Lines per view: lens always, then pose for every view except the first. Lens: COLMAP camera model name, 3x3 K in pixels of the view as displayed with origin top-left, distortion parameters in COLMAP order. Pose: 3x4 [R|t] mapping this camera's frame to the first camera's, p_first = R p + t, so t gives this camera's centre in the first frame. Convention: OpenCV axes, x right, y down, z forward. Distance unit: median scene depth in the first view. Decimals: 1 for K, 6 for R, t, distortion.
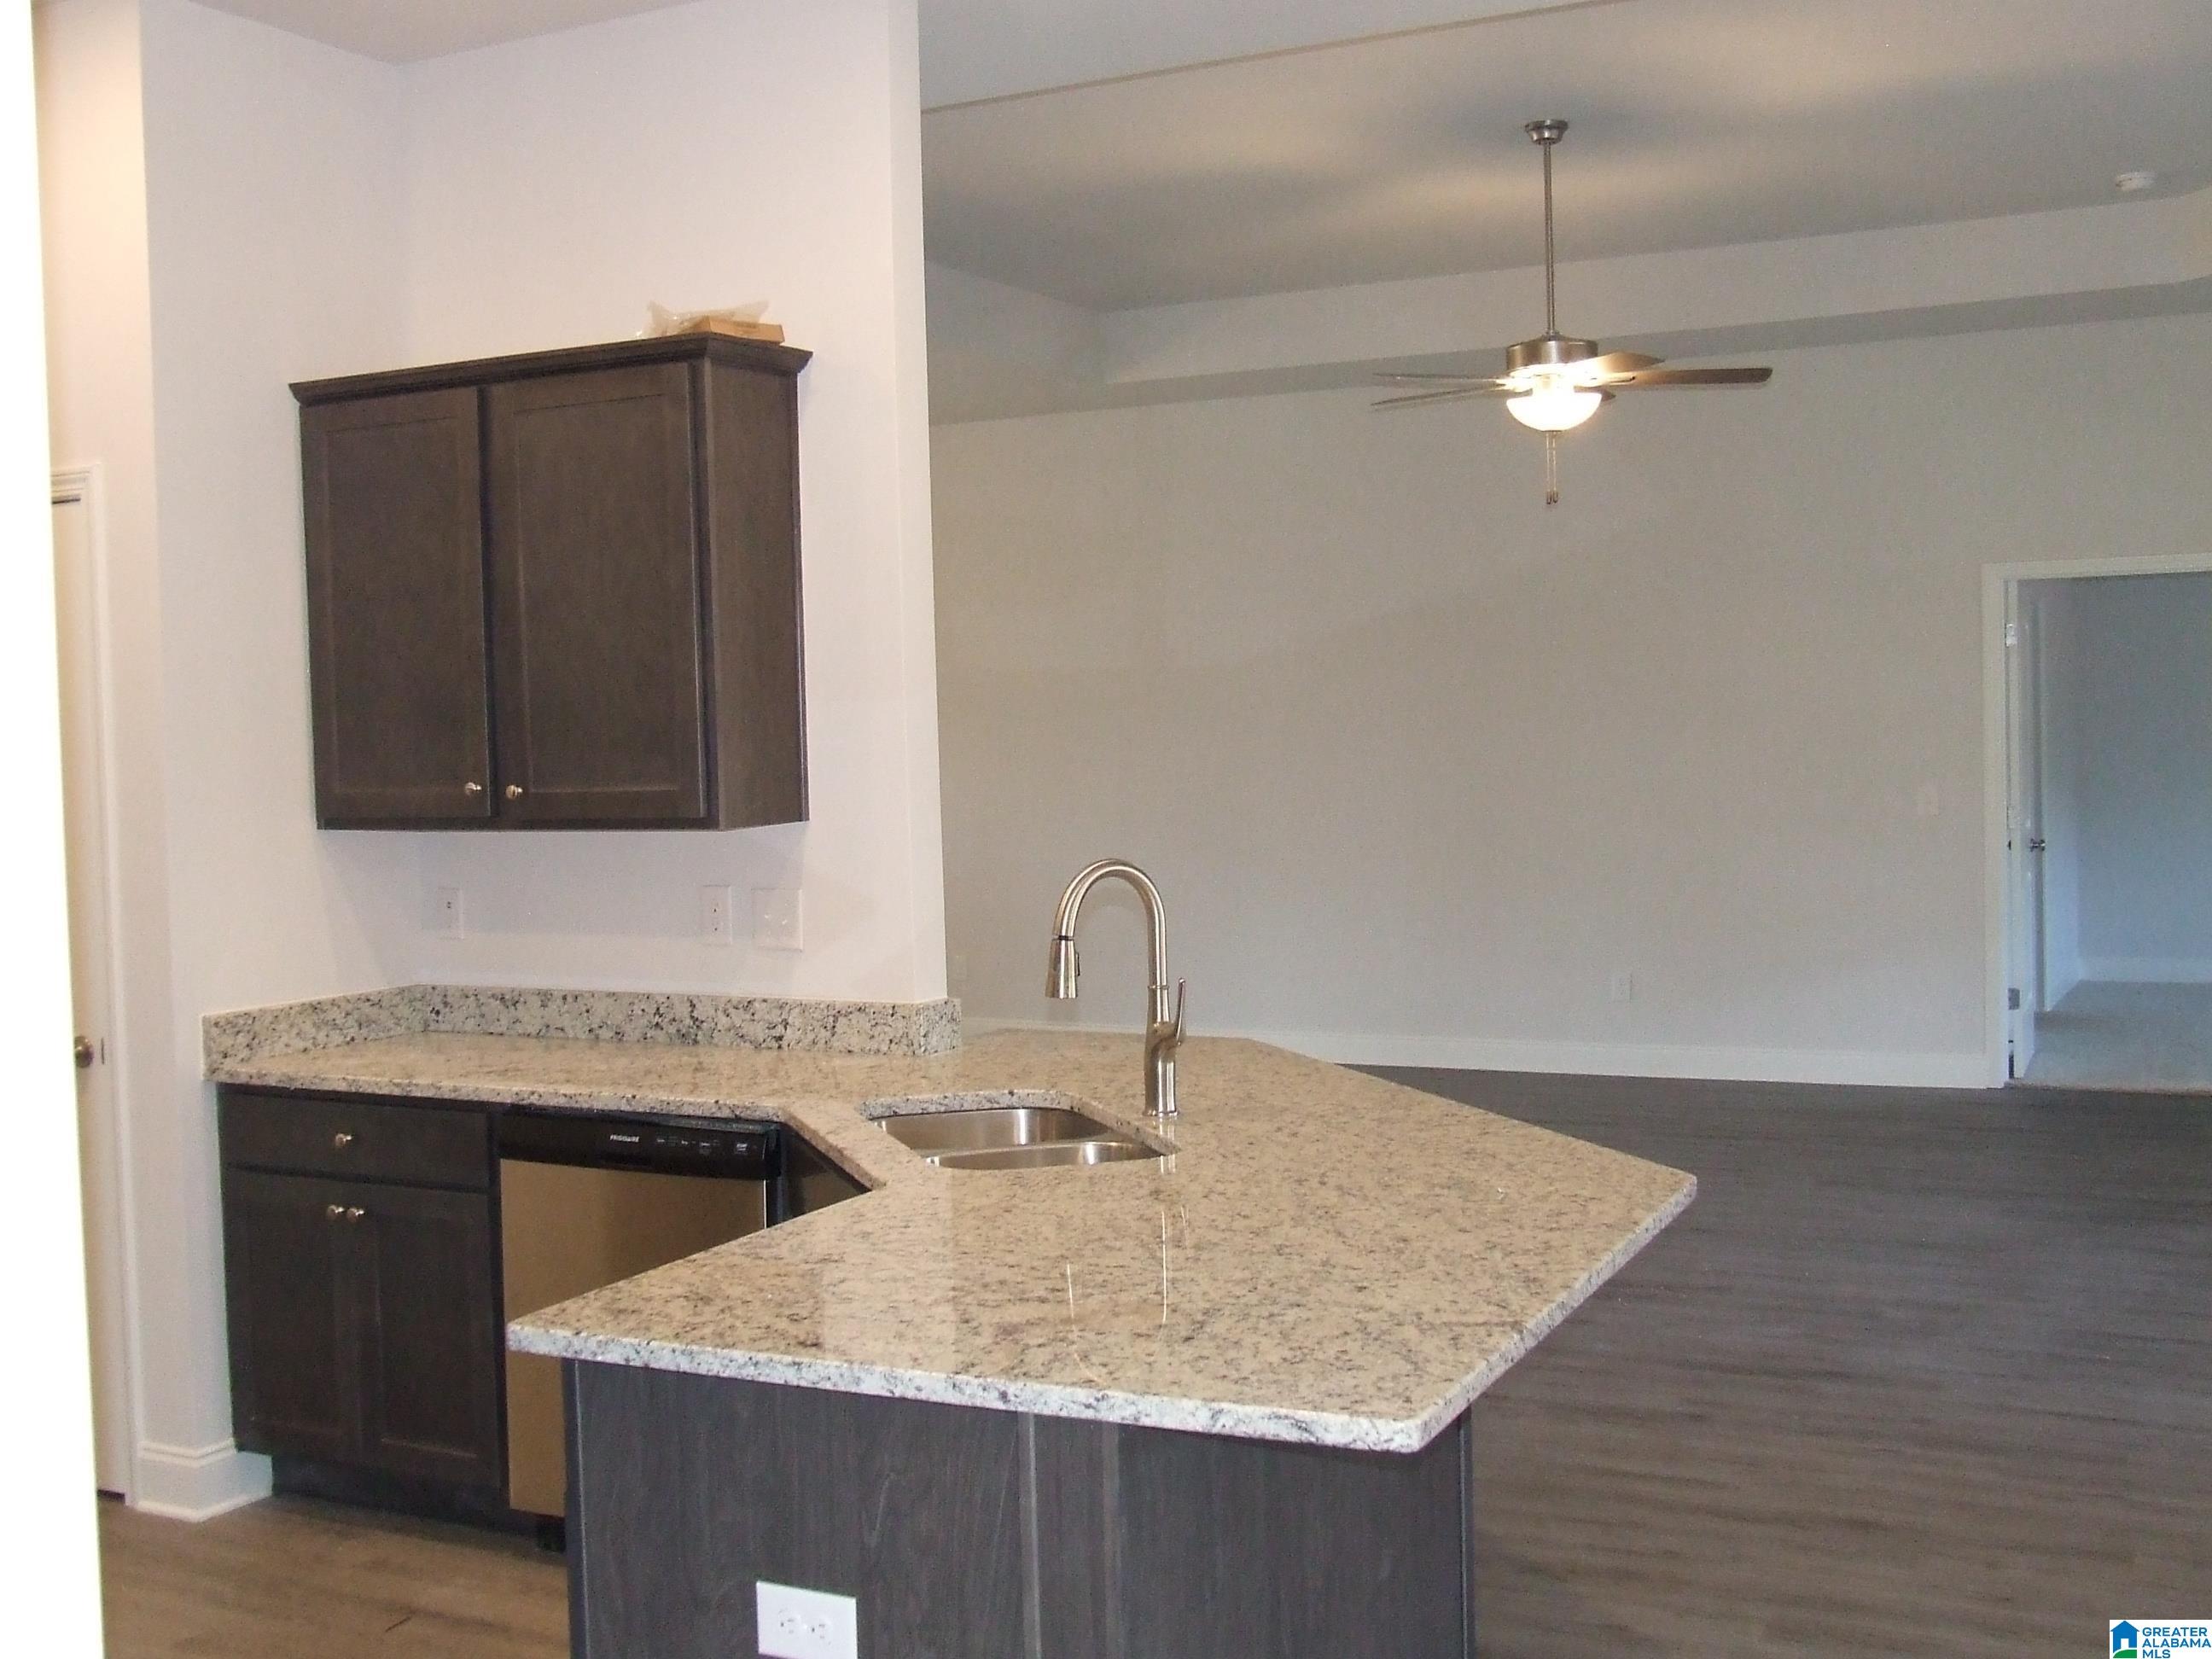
lens RADIAL K [[2435.2, 0, 1073.4], [0, 2435.2, 806.4], [0, 0, 1]] dist [-0.061603, 0.000000]
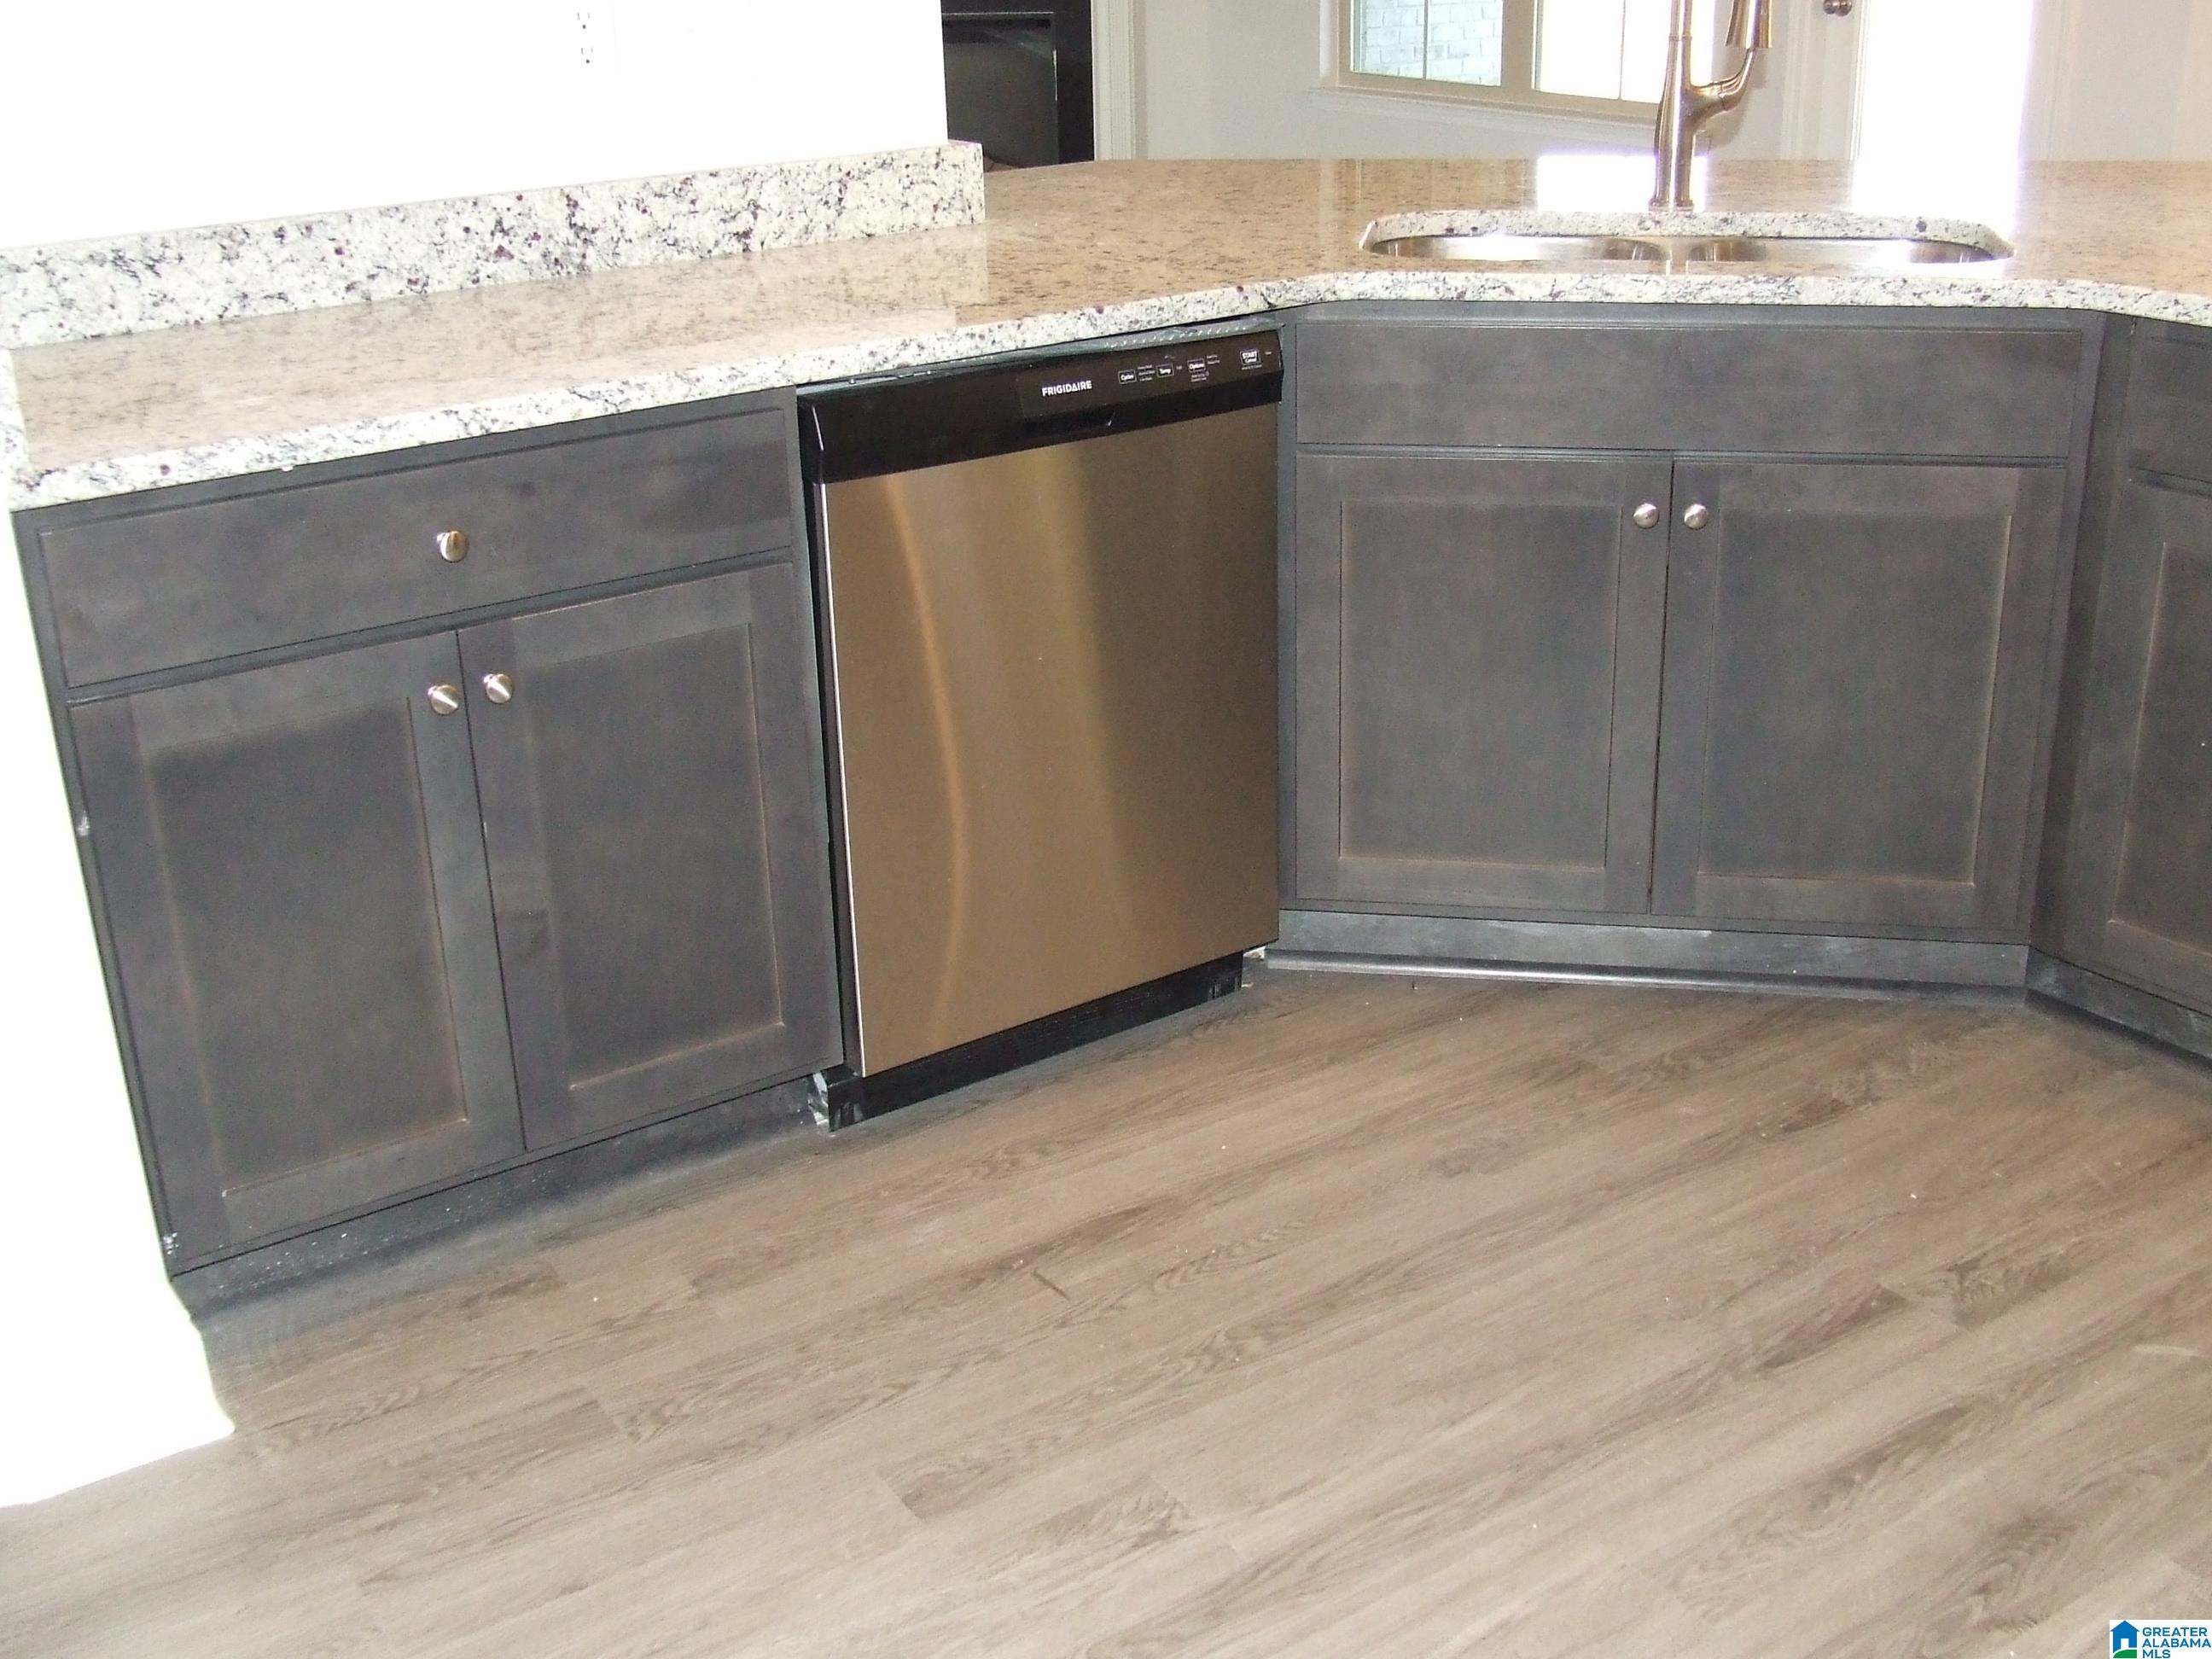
lens RADIAL K [[2435.2, 0, 1106.5], [0, 2435.2, 807.1], [0, 0, 1]] dist [-0.061603, 0.000000]
pose [[0.466089, -0.316541, 0.826174, -0.617987], [0.044384, 0.940996, 0.335495, 0.031612], [-0.883624, -0.119702, 0.452637, 0.633432]]
